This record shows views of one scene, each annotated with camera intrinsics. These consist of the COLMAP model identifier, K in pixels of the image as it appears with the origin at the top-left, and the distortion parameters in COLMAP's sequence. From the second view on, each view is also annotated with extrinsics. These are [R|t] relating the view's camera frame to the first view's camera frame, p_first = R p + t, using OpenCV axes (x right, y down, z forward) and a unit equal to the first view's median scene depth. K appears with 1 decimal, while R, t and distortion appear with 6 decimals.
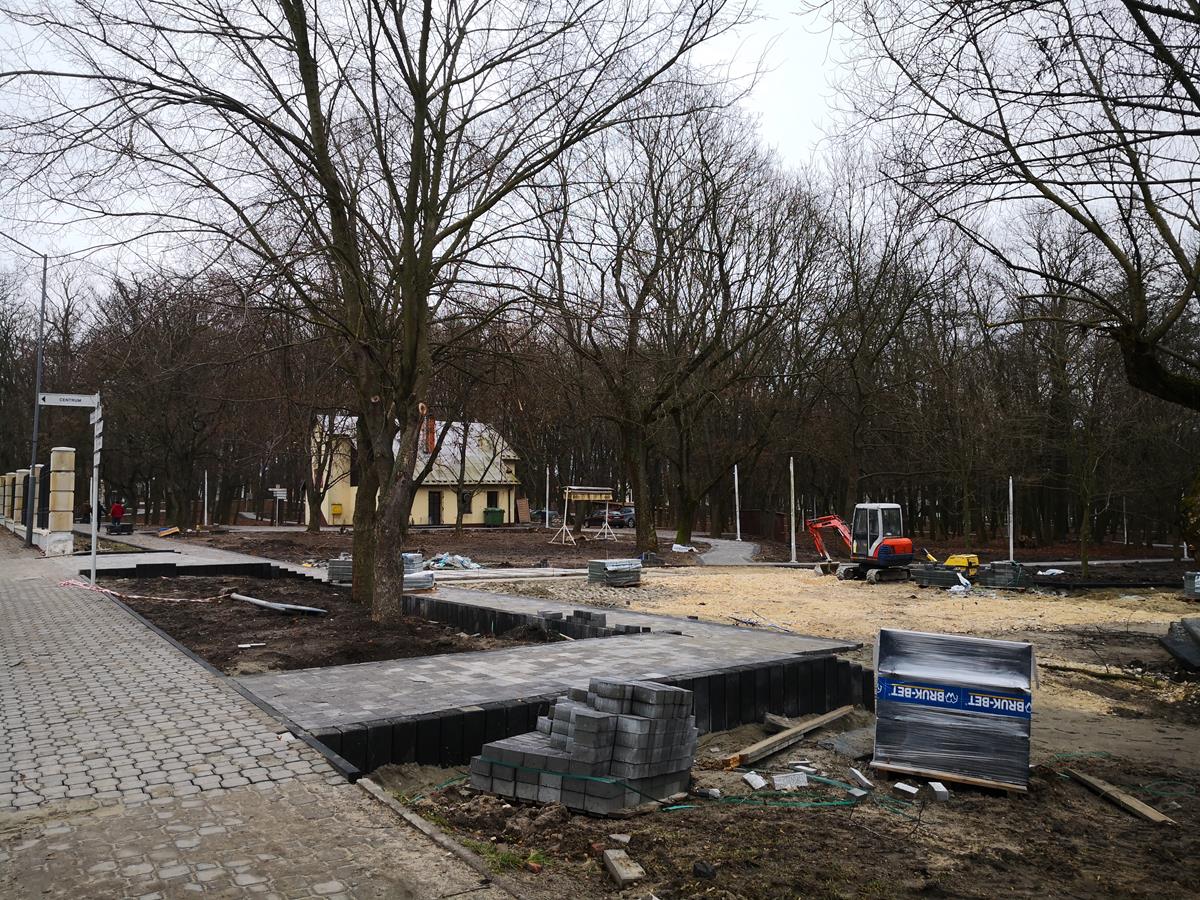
lens RADIAL K [[986.2, 0, 595.0], [0, 986.2, 429.3], [0, 0, 1]] dist [0.027601, -0.049894]
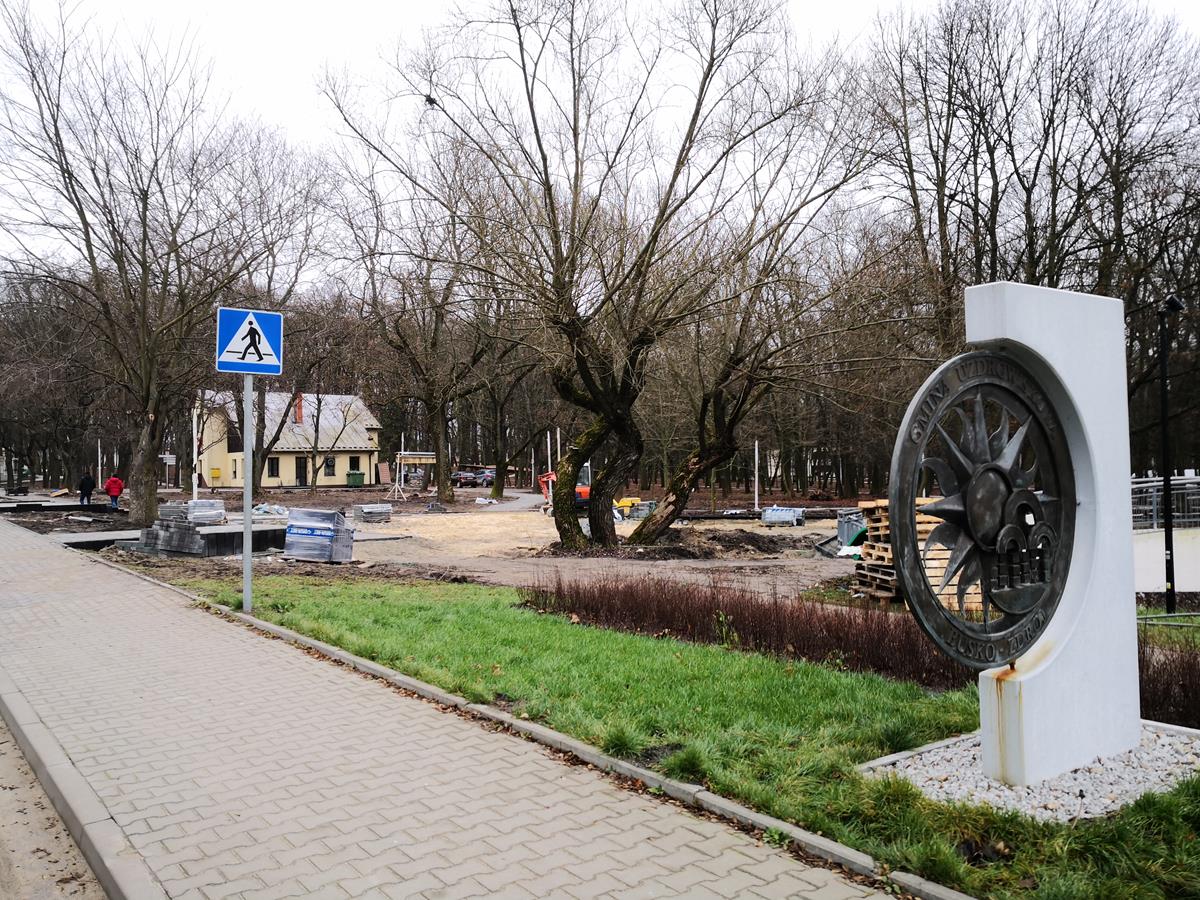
lens RADIAL K [[1031.9, 0, 600.0], [0, 1031.9, 450.0], [0, 0, 1]] dist [0.005296, -0.000790]
pose [[0.998166, -0.008053, 0.059996, 0.444422], [0.004524, 0.998264, 0.058732, -0.053418], [-0.060364, -0.058353, 0.996469, -0.841926]]
